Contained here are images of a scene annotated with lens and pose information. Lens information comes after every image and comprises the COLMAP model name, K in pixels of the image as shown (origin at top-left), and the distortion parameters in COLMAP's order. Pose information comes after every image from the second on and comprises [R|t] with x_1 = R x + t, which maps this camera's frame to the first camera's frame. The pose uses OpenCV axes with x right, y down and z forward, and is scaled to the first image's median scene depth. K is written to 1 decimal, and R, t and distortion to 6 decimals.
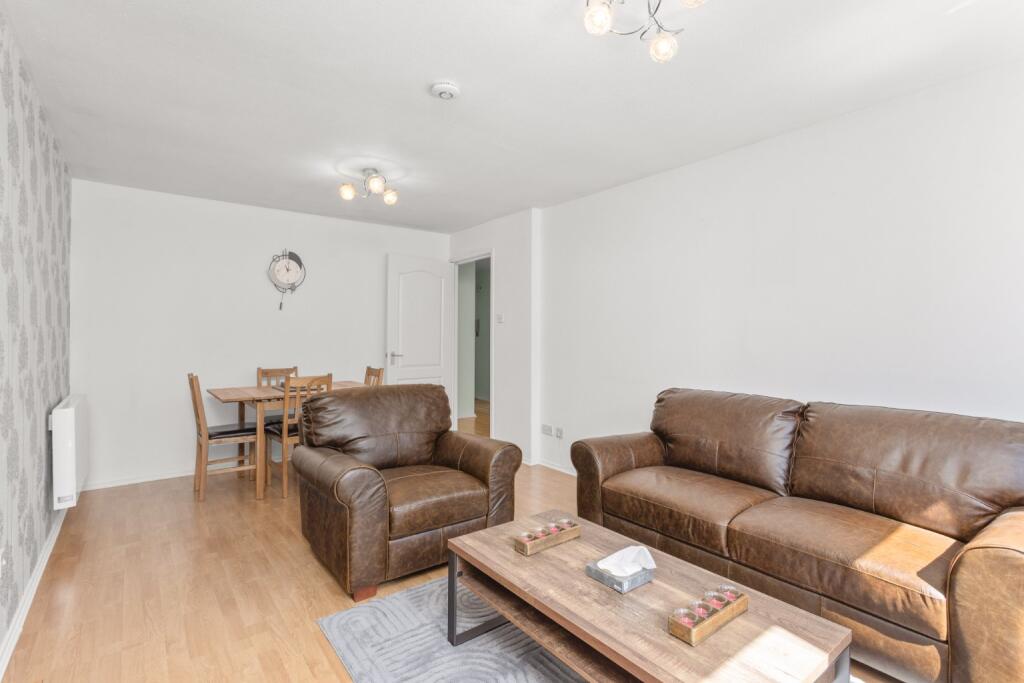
lens RADIAL K [[496.4, 0, 520.6], [0, 496.4, 336.0], [0, 0, 1]] dist [0.003774, 0.001418]
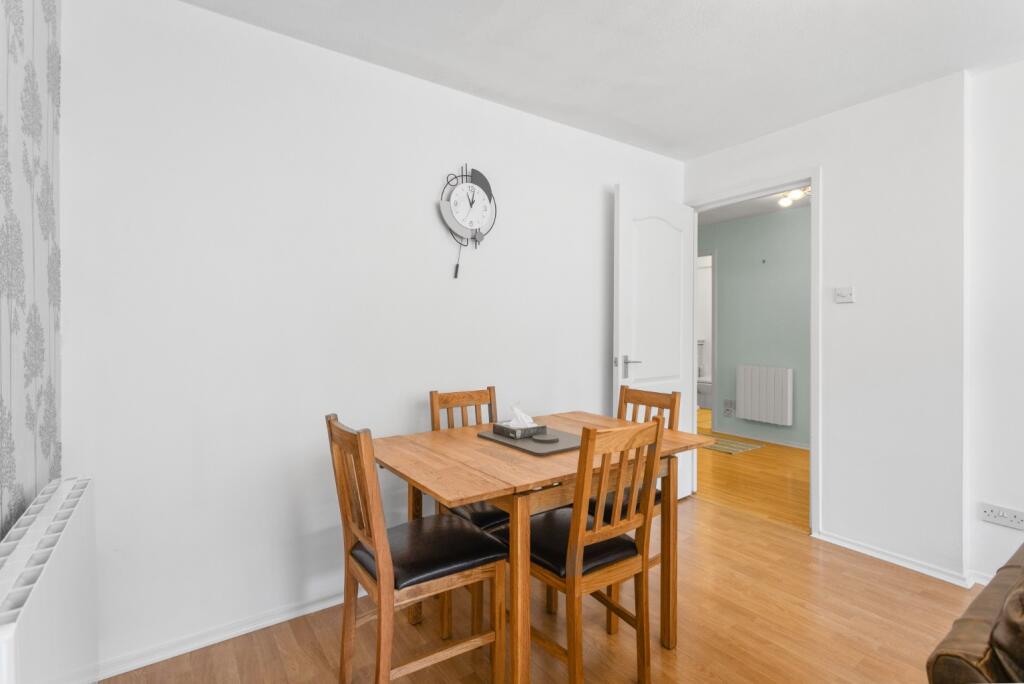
lens RADIAL K [[496.4, 0, 504.6], [0, 496.4, 338.1], [0, 0, 1]] dist [0.003774, 0.001418]
pose [[0.994171, 0.012256, -0.107115, -0.372106], [-0.009689, 0.999654, 0.024455, -0.001508], [0.107378, -0.023275, 0.993946, 0.469008]]
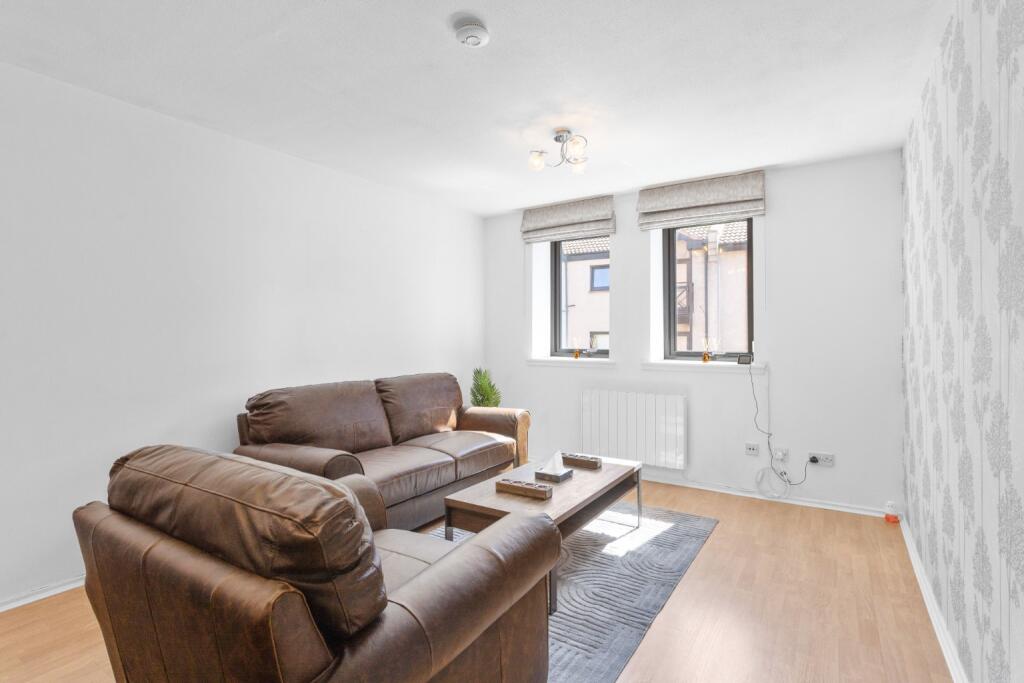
lens RADIAL K [[496.4, 0, 514.8], [0, 496.4, 317.9], [0, 0, 1]] dist [0.003774, 0.001418]
pose [[-0.343449, 0.026521, 0.938797, -1.035452], [-0.005734, 0.999523, -0.030335, 0.002121], [-0.939154, -0.015802, -0.343134, 1.331908]]
